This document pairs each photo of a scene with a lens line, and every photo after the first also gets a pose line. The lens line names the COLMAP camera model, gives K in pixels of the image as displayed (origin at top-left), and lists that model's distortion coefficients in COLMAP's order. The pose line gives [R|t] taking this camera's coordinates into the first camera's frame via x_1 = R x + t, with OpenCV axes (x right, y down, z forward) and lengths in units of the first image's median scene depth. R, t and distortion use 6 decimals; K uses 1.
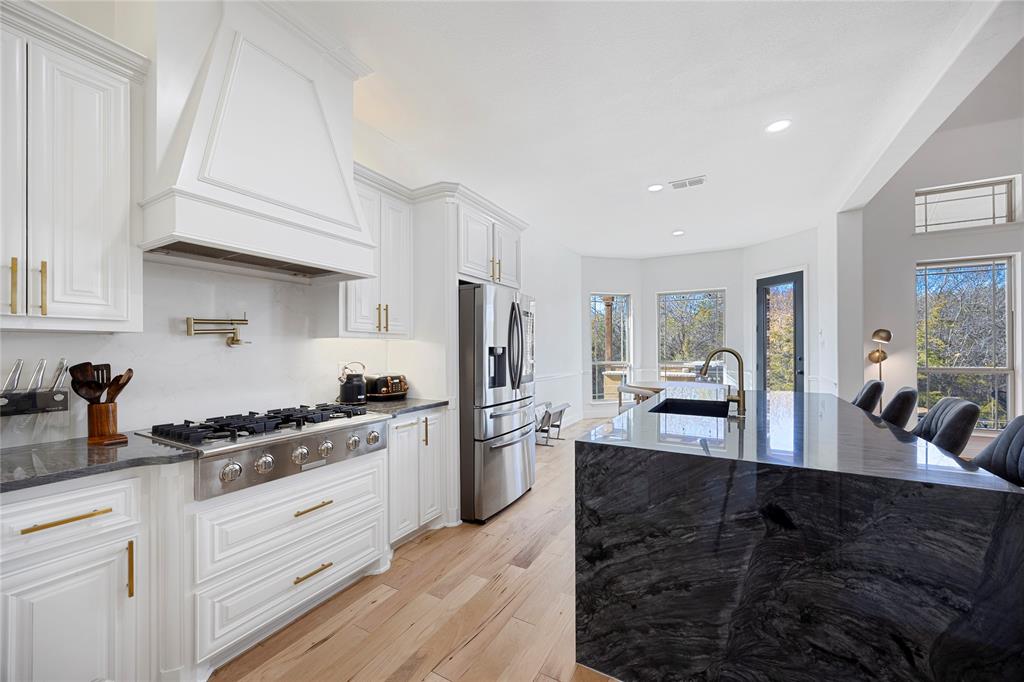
lens RADIAL K [[392.1, 0, 521.1], [0, 392.1, 345.8], [0, 0, 1]] dist [0.007052, 0.000727]
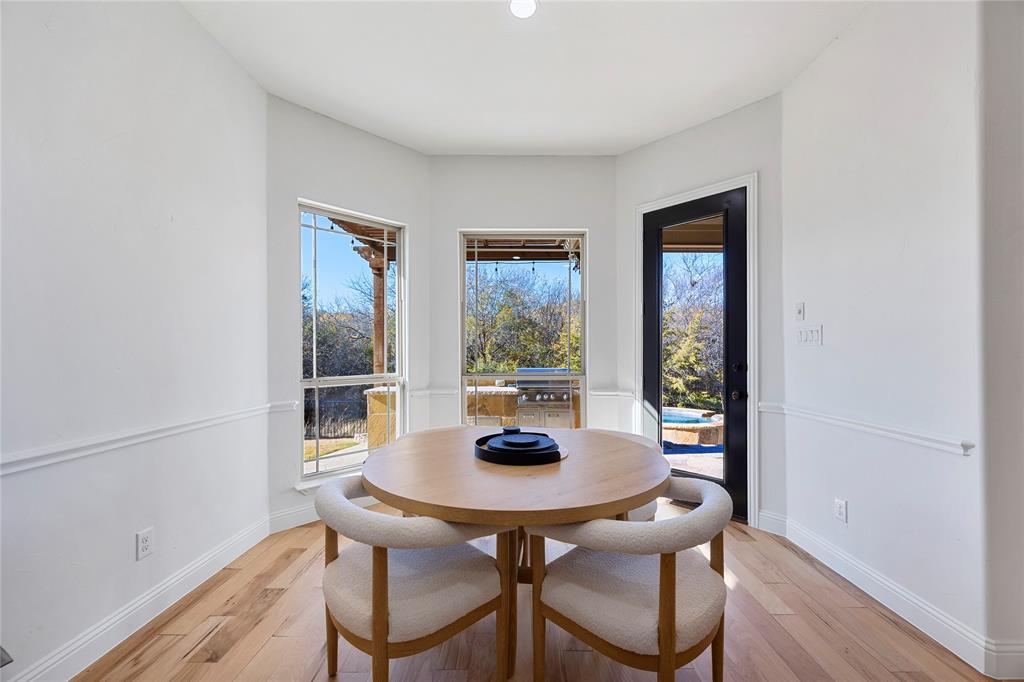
lens RADIAL K [[392.1, 0, 510.4], [0, 392.1, 349.2], [0, 0, 1]] dist [0.007052, 0.000727]
pose [[0.889336, 0.003955, 0.457238, 0.207463], [-0.003386, 0.999992, -0.002064, 0.011875], [-0.457242, 0.000288, 0.889342, 0.625330]]
